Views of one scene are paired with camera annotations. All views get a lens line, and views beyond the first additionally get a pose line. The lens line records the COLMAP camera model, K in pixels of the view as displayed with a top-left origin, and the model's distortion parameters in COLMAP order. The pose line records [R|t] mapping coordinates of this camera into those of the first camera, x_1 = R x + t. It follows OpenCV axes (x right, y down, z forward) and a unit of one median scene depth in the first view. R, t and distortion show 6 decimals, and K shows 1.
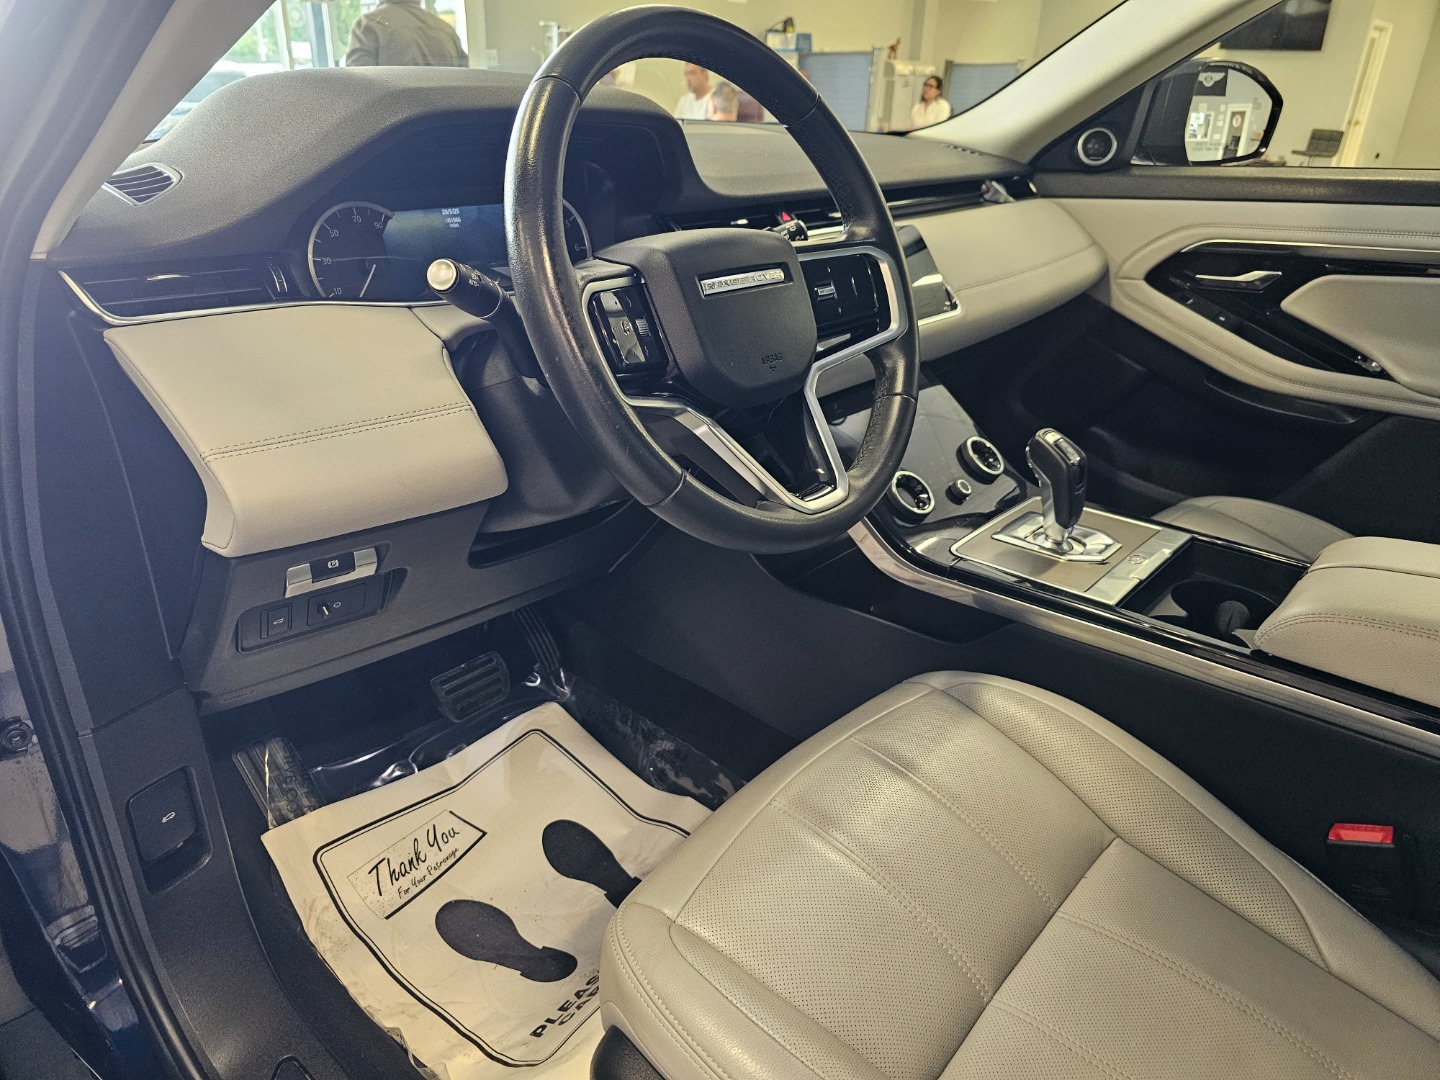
lens RADIAL K [[968.5, 0, 718.9], [0, 968.5, 530.9], [0, 0, 1]] dist [0.007812, -0.003252]
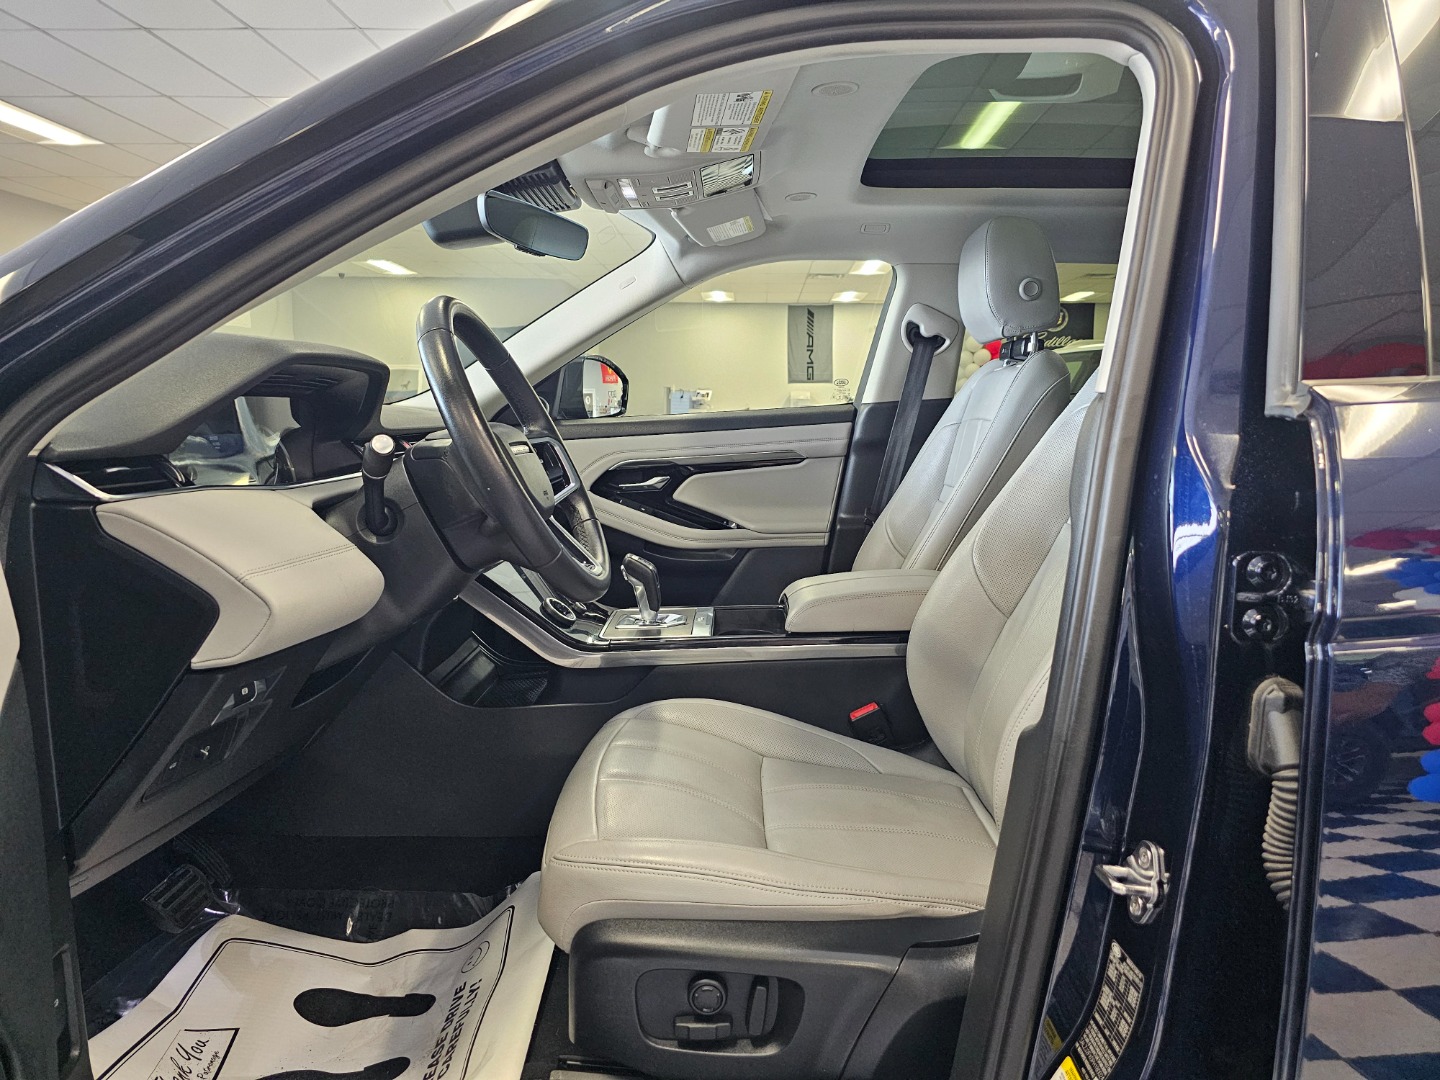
lens RADIAL K [[968.5, 0, 718.9], [0, 968.5, 530.9], [0, 0, 1]] dist [0.007812, -0.003252]
pose [[0.754214, -0.106332, 0.647962, -0.420490], [0.293472, 0.937345, -0.187774, 0.147684], [-0.587397, 0.331780, 0.738164, -0.194032]]
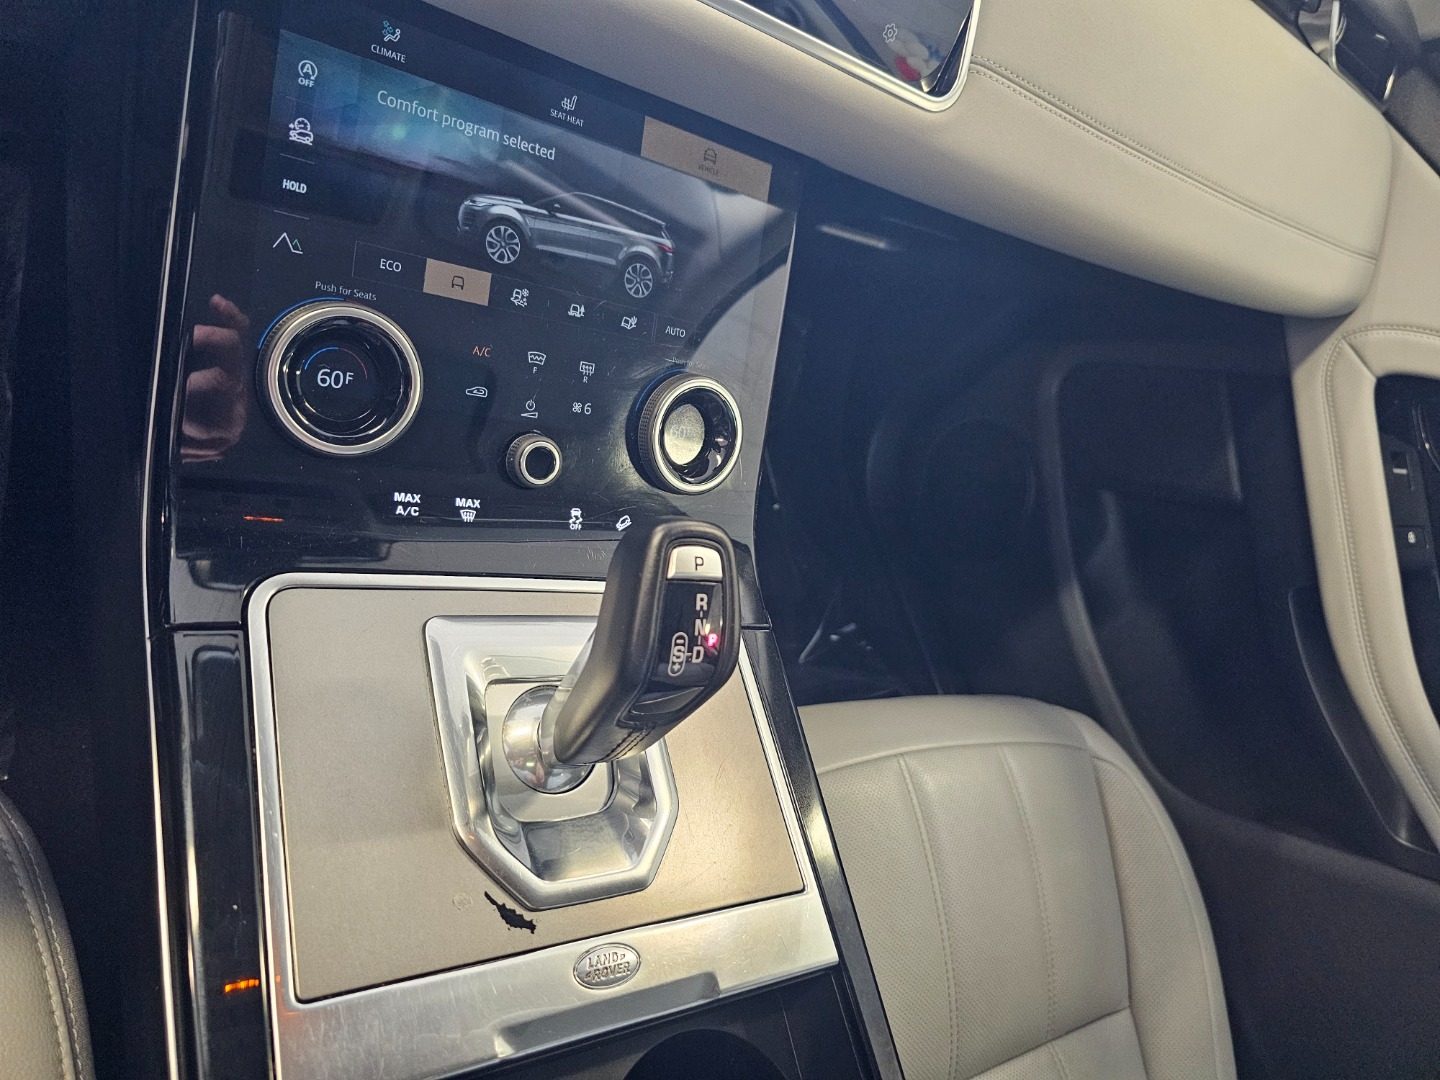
lens RADIAL K [[968.5, 0, 718.9], [0, 968.5, 530.9], [0, 0, 1]] dist [0.007812, -0.003252]
pose [[0.738241, 0.667271, 0.098744, 0.241971], [-0.661692, 0.687949, 0.298145, -0.165949], [0.131013, -0.285441, 0.949399, 0.582190]]
